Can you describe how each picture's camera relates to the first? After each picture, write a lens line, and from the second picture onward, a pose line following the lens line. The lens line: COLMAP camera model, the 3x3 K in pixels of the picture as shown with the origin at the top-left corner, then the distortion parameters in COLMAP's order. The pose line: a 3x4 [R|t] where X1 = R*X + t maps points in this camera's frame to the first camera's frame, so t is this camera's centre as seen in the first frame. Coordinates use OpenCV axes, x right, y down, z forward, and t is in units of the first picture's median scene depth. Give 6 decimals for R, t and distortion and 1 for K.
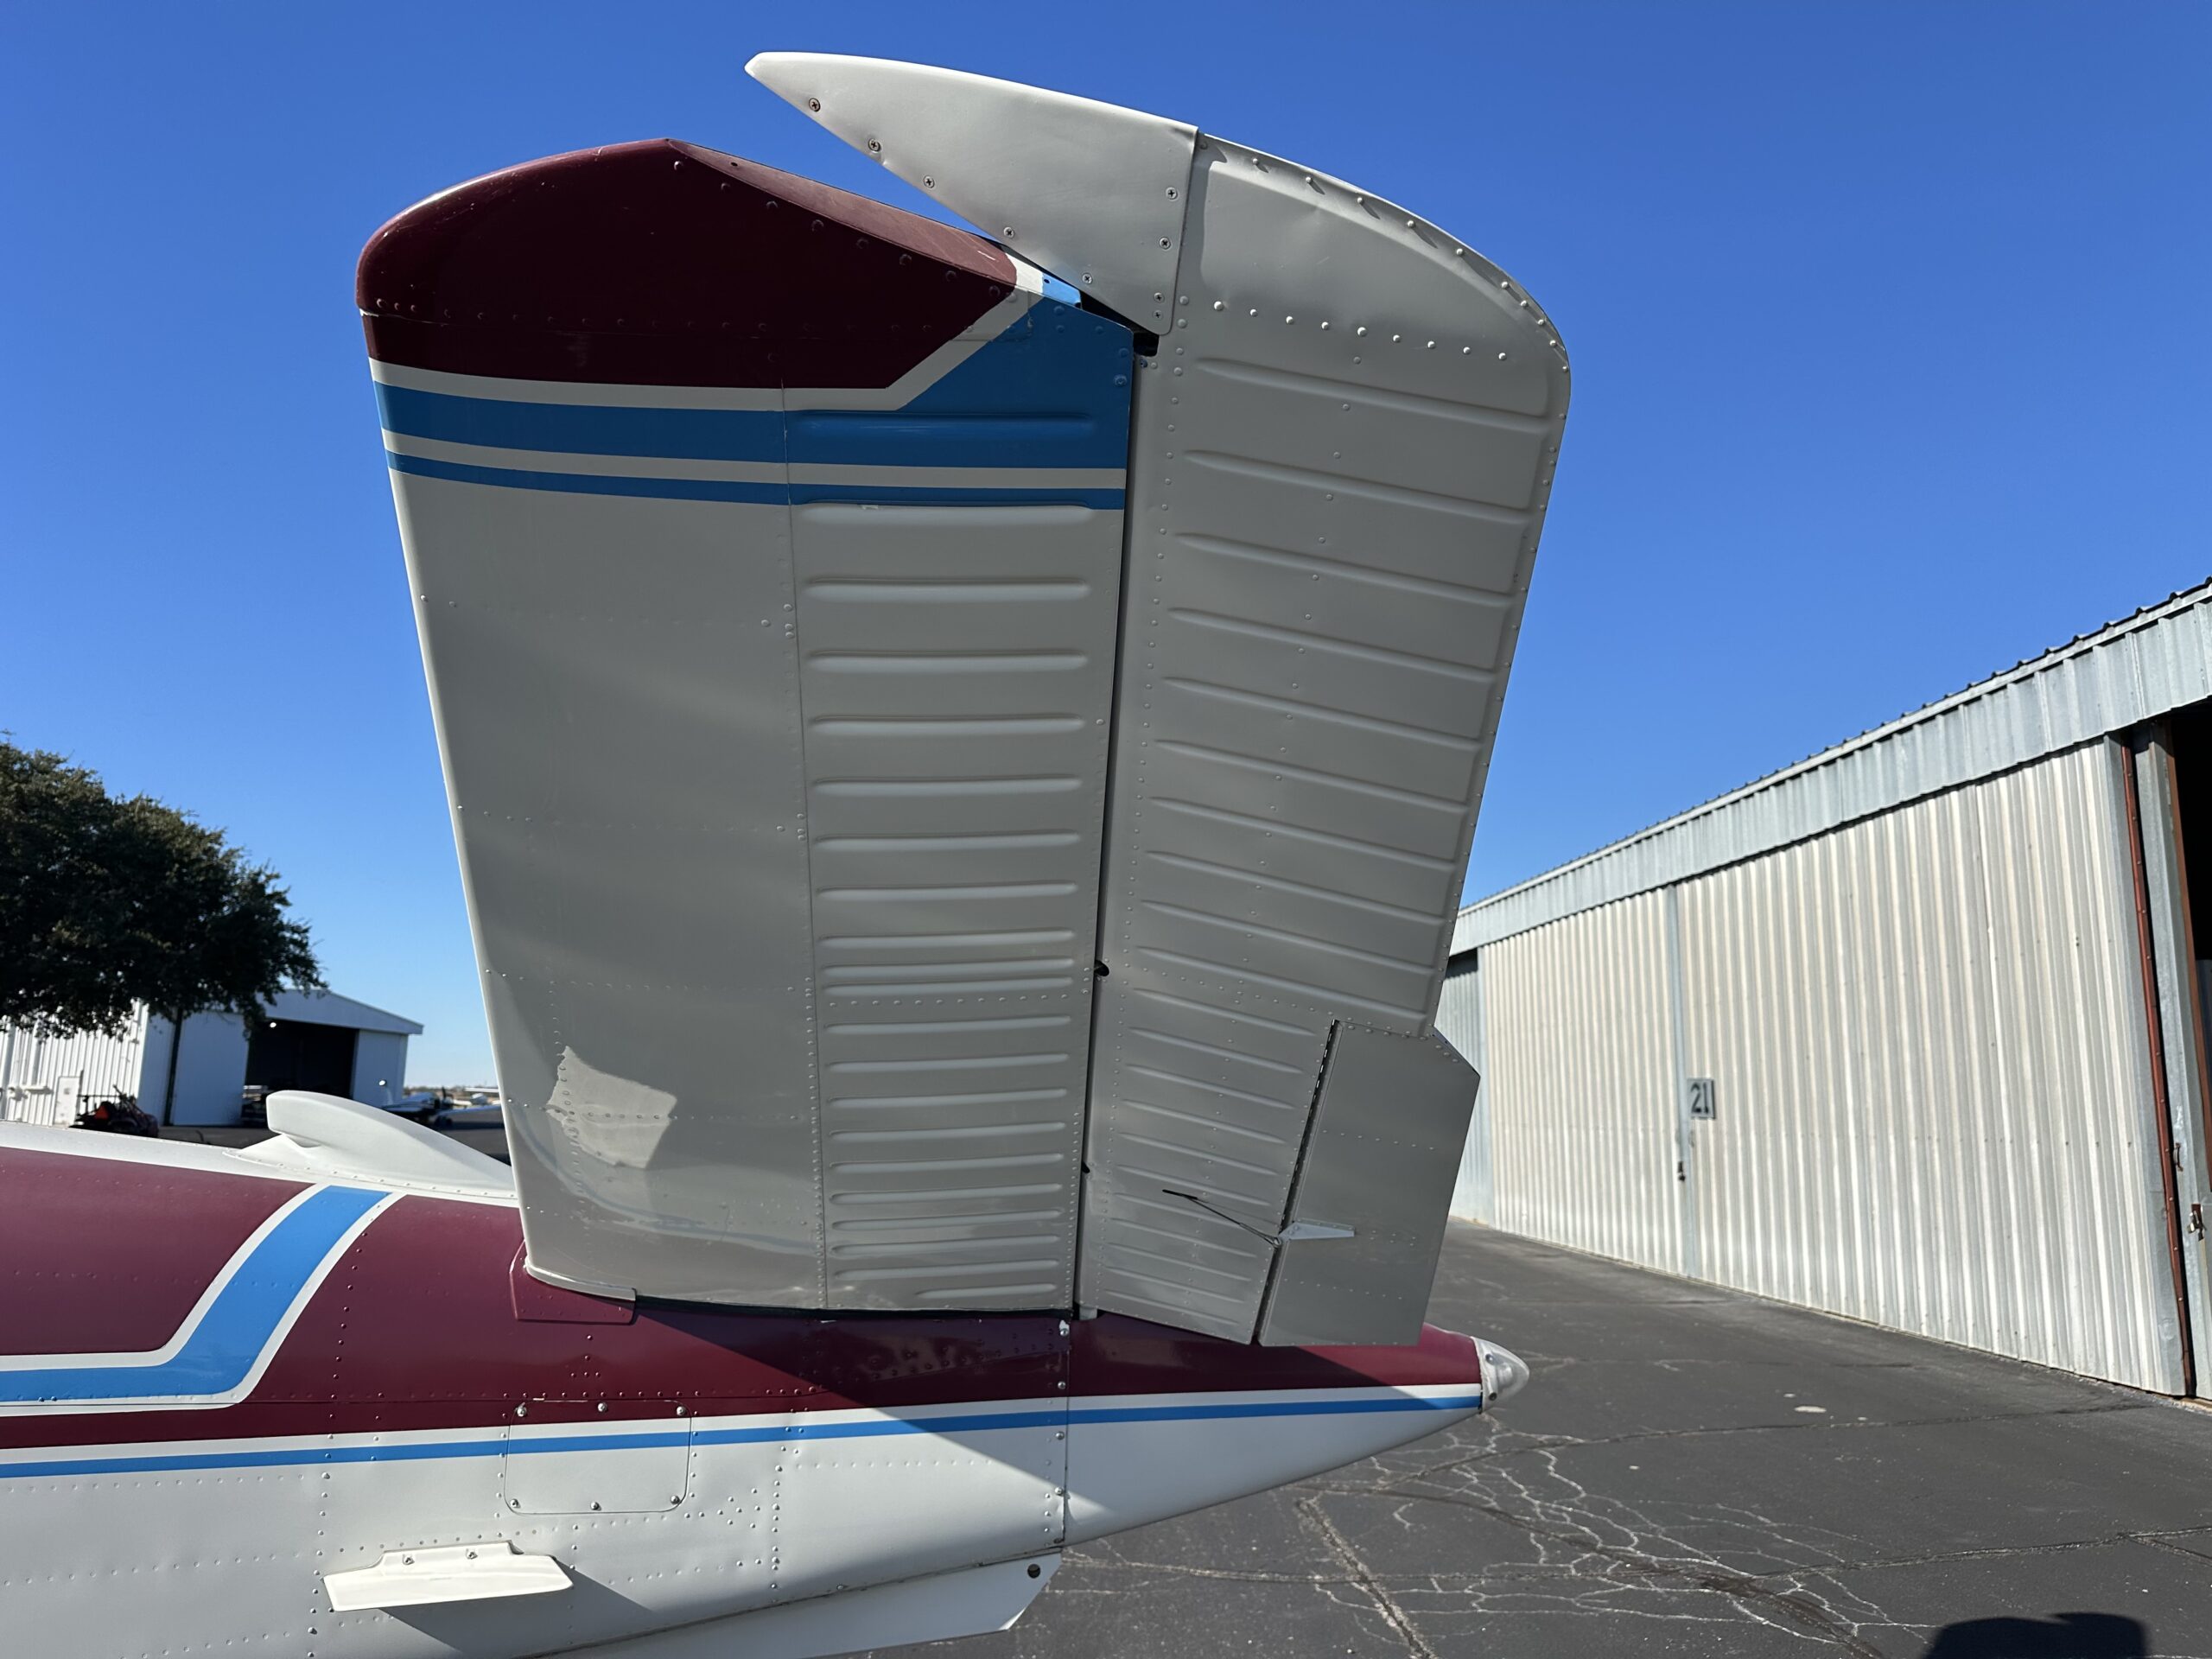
lens RADIAL K [[1586.5, 0, 1100.8], [0, 1586.5, 829.9], [0, 0, 1]] dist [0.004202, -0.002057]
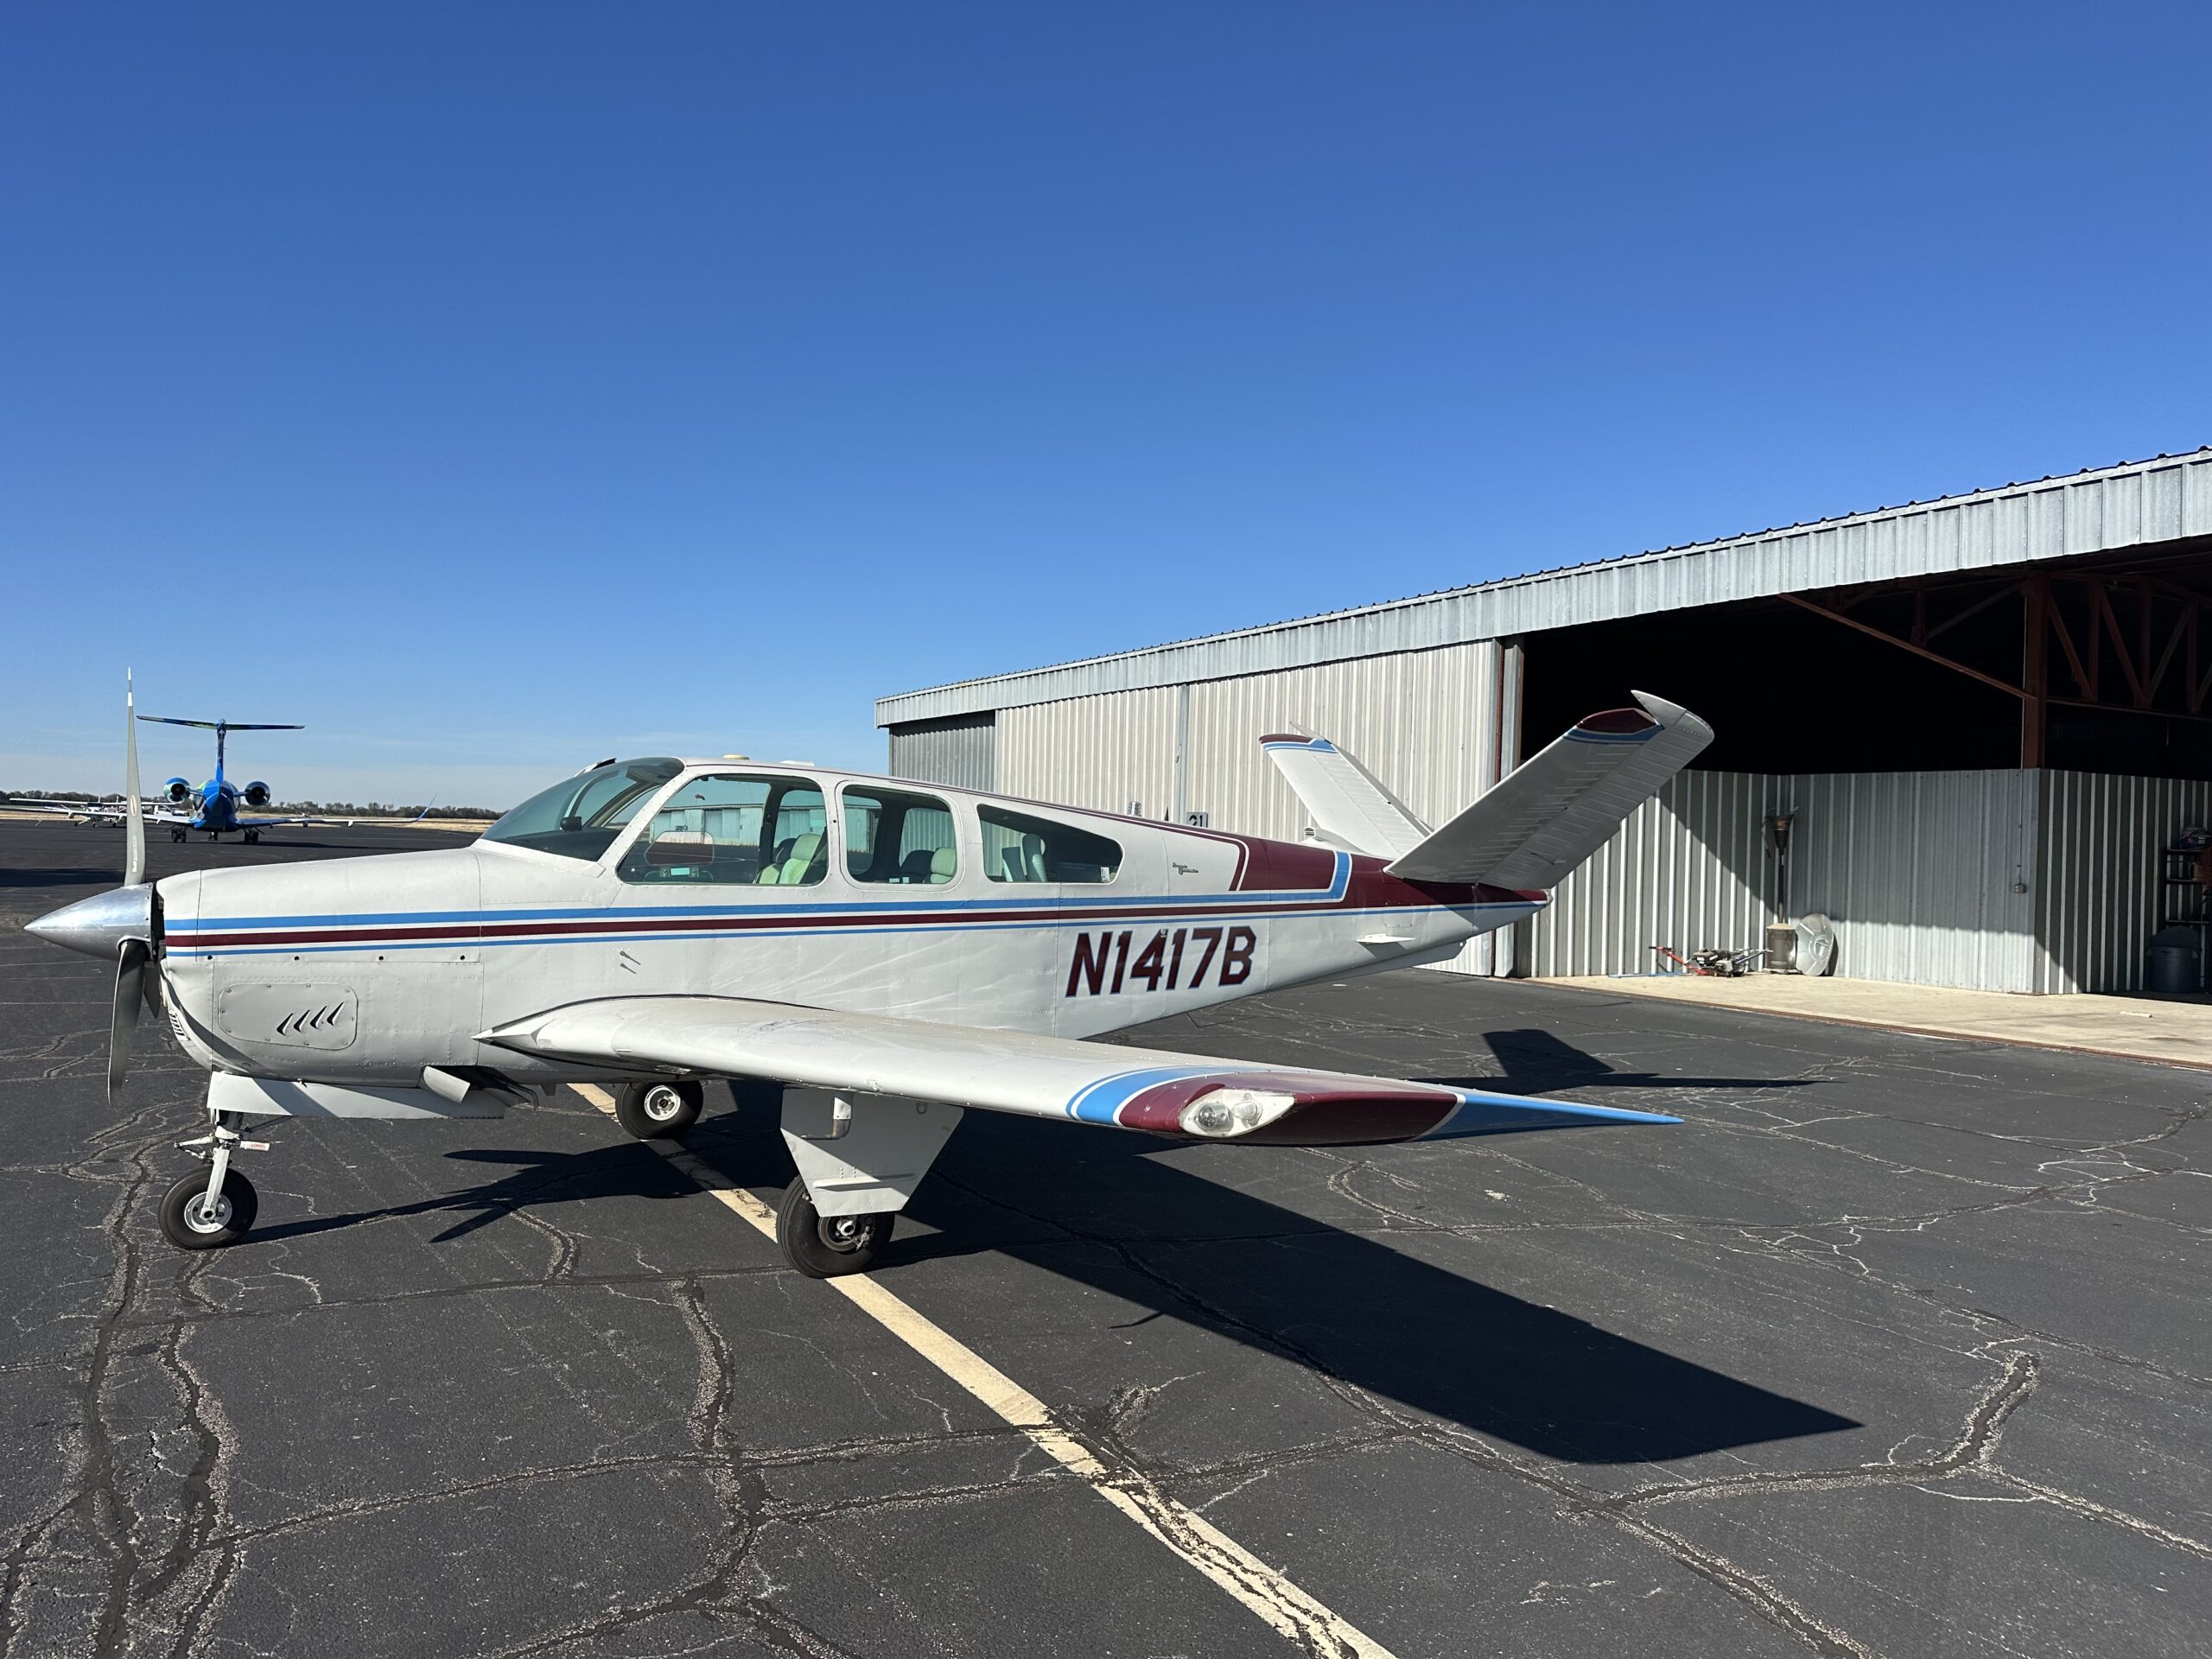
lens RADIAL K [[1531.3, 0, 1080.8], [0, 1531.3, 837.8], [0, 0, 1]] dist [0.019144, -0.030268]
pose [[0.907106, 0.009869, 0.420786, -0.496950], [-0.084615, 0.983591, 0.159339, -0.066733], [-0.412309, -0.180143, 0.893057, -0.395295]]
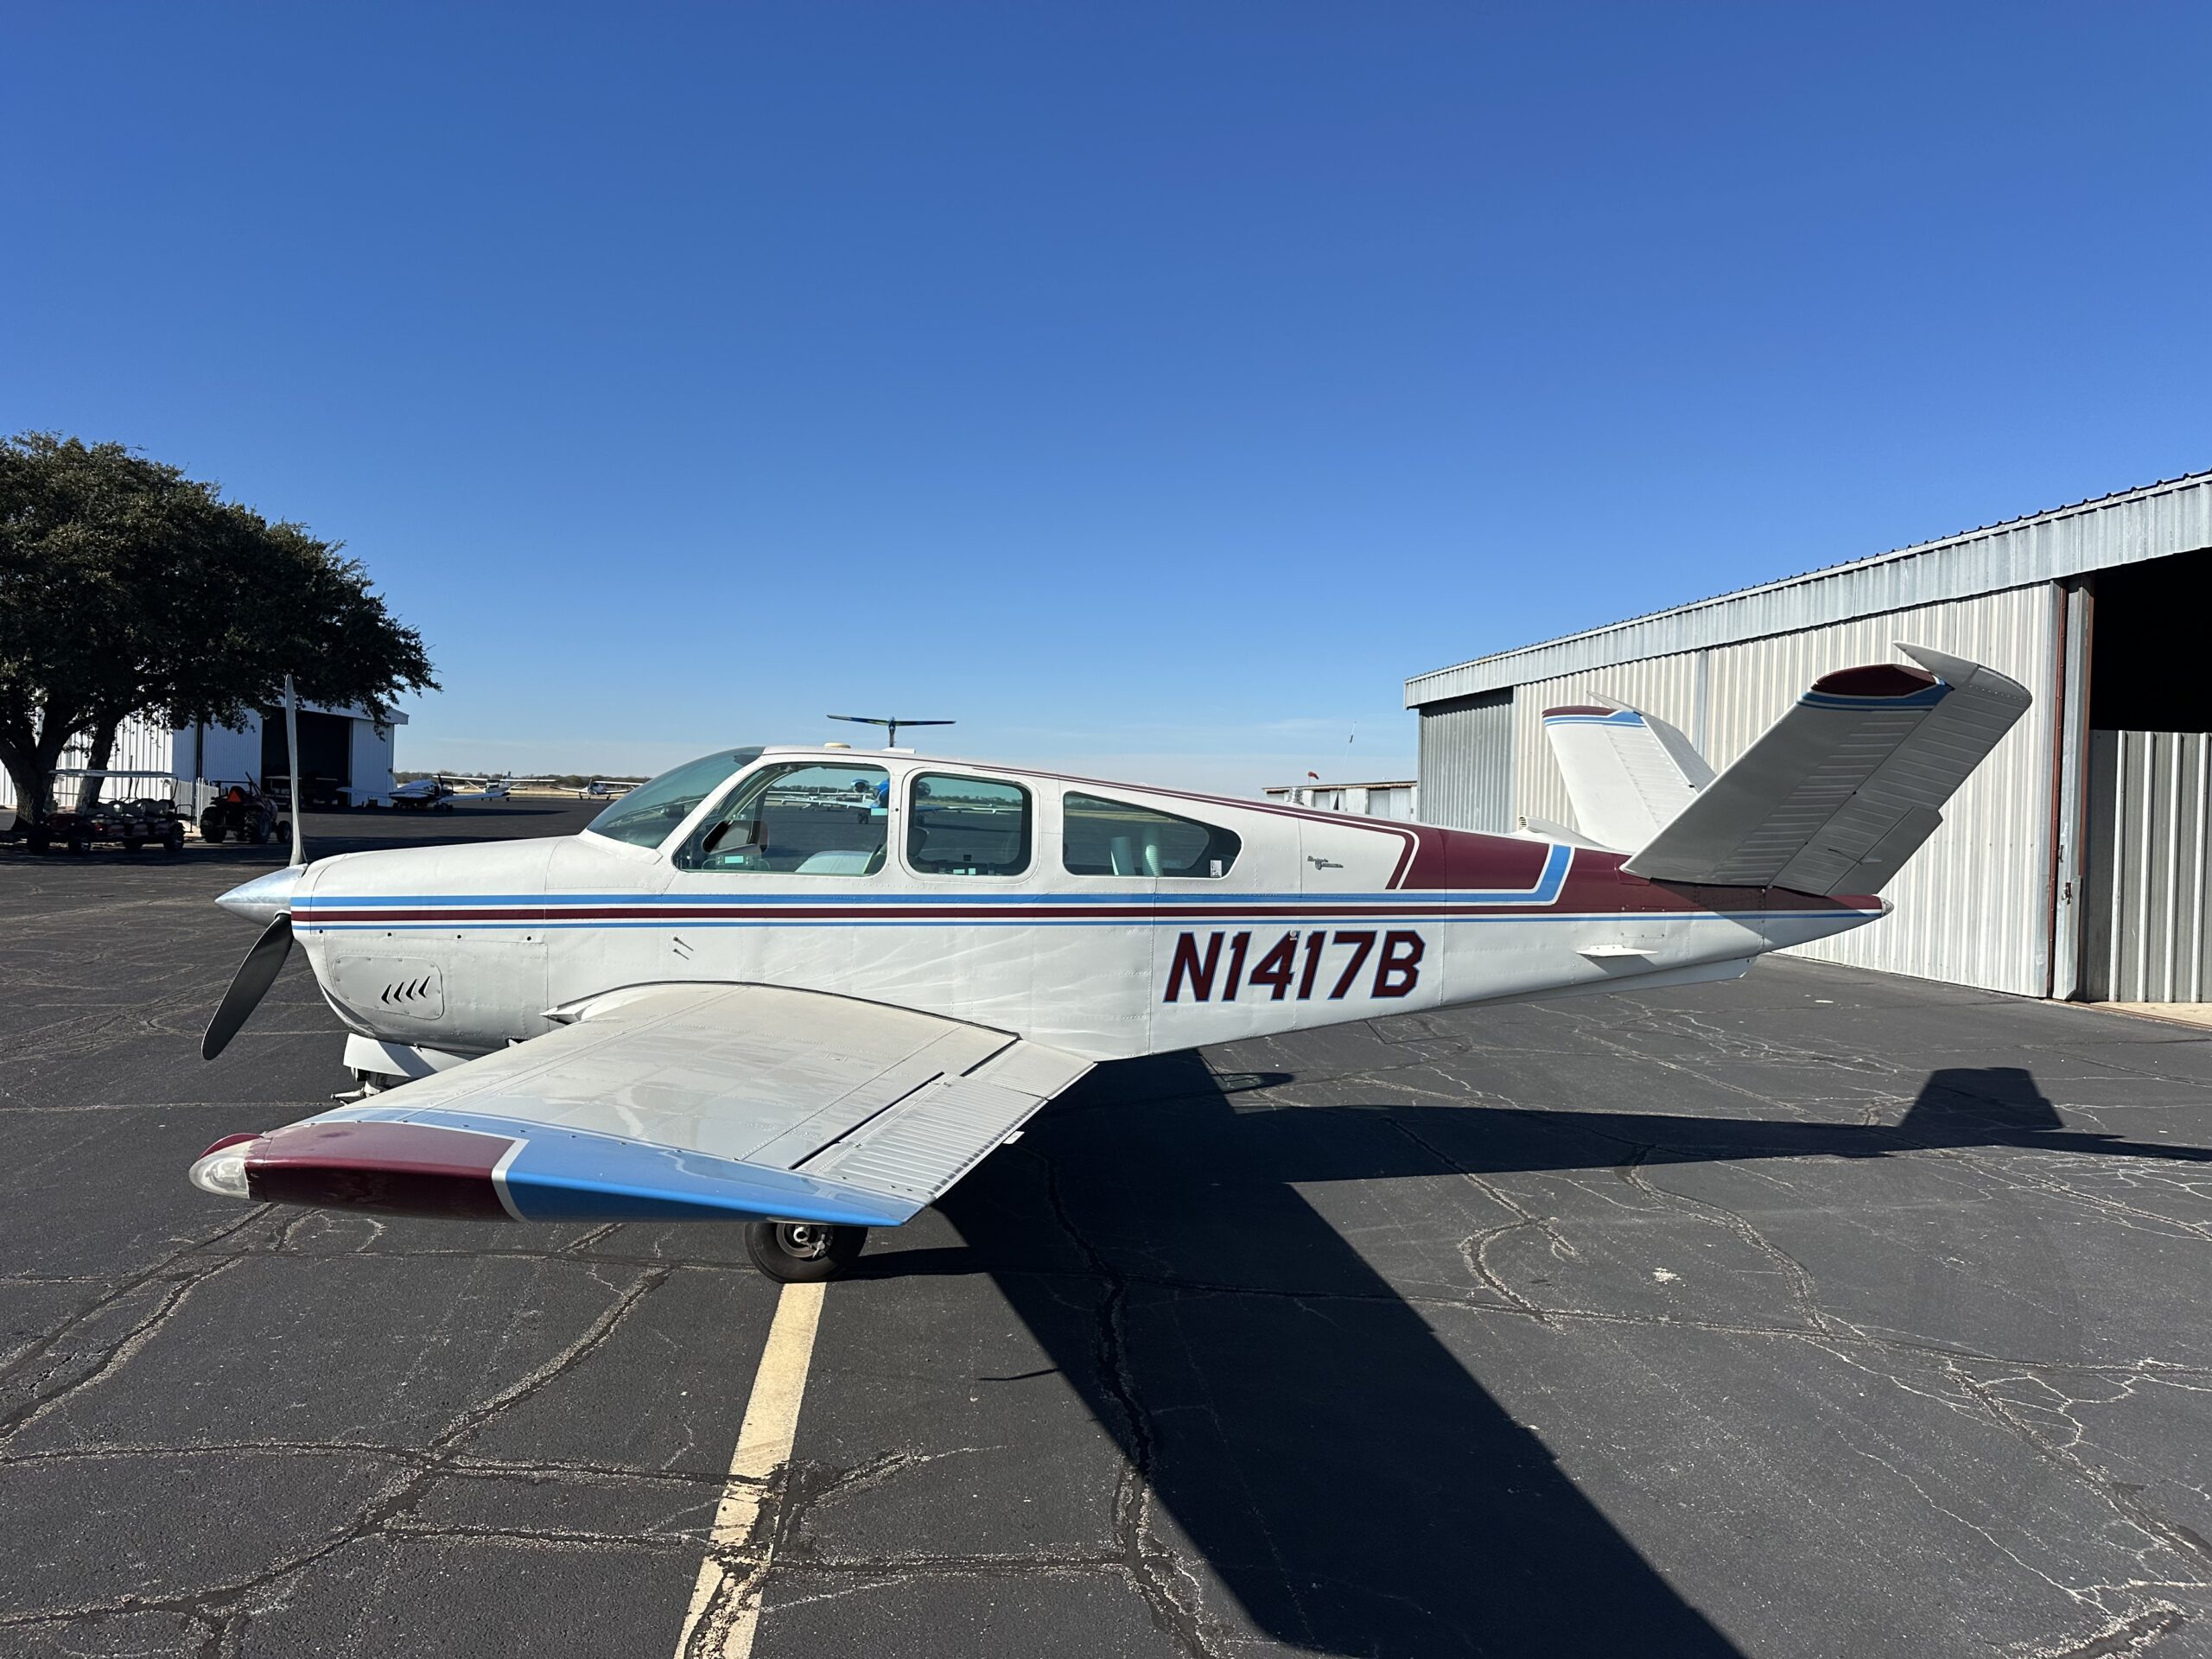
lens RADIAL K [[1549.2, 0, 1102.9], [0, 1549.2, 822.7], [0, 0, 1]] dist [0.000187, -0.004438]
pose [[0.998694, 0.015322, 0.048748, -0.298808], [-0.024048, 0.982668, 0.183809, -0.072869], [-0.045087, -0.184741, 0.981753, -0.396576]]
